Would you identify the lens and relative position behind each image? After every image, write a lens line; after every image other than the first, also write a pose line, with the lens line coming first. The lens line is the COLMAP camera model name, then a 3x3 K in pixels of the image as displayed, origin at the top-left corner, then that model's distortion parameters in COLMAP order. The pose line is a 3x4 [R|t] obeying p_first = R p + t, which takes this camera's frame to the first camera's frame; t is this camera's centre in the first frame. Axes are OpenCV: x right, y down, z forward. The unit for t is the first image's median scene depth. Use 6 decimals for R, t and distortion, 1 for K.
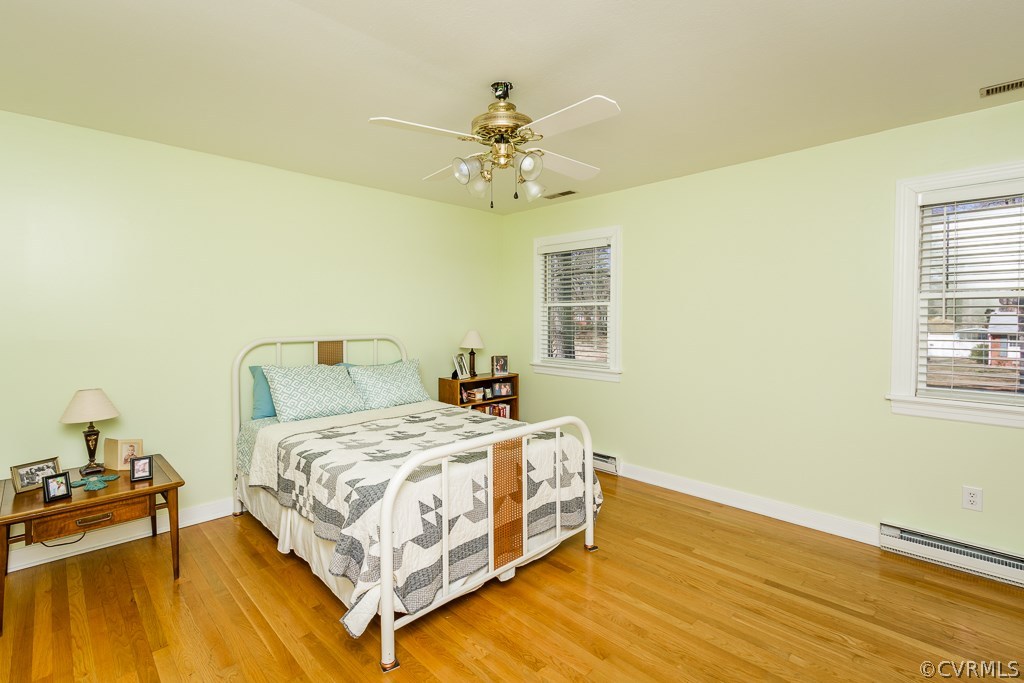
lens RADIAL K [[480.6, 0, 512.5], [0, 480.6, 331.7], [0, 0, 1]] dist [0.005648, -0.002145]
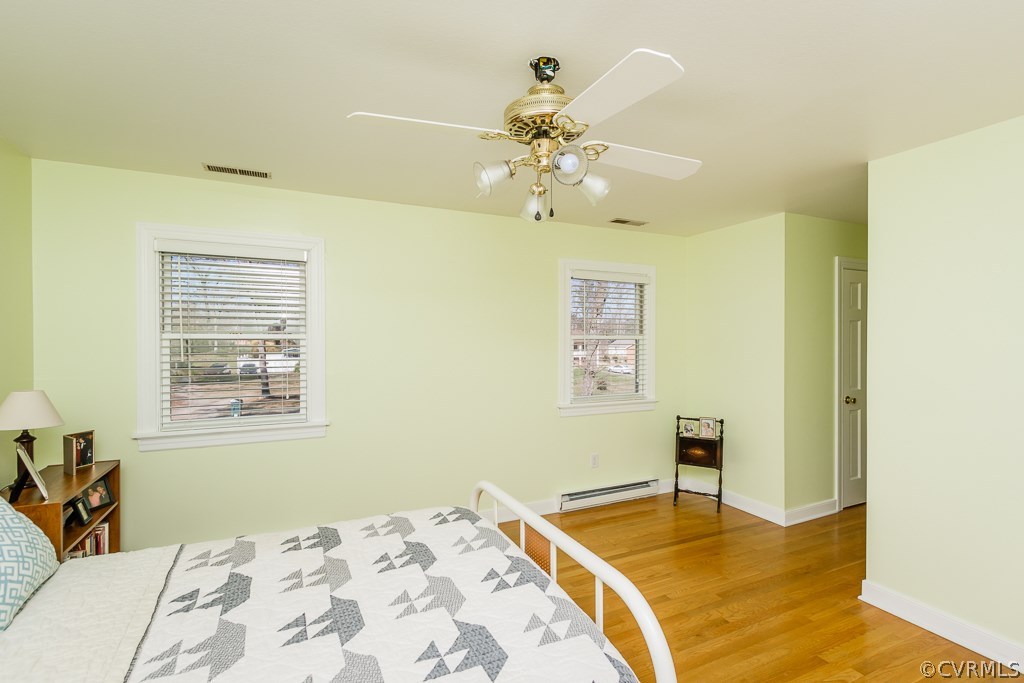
lens RADIAL K [[480.6, 0, 513.7], [0, 480.6, 343.3], [0, 0, 1]] dist [0.005648, -0.002145]
pose [[0.317119, -0.008529, 0.948348, -0.414138], [0.029234, 0.999572, -0.000786, -0.036903], [-0.947935, 0.027973, 0.317232, 0.437902]]
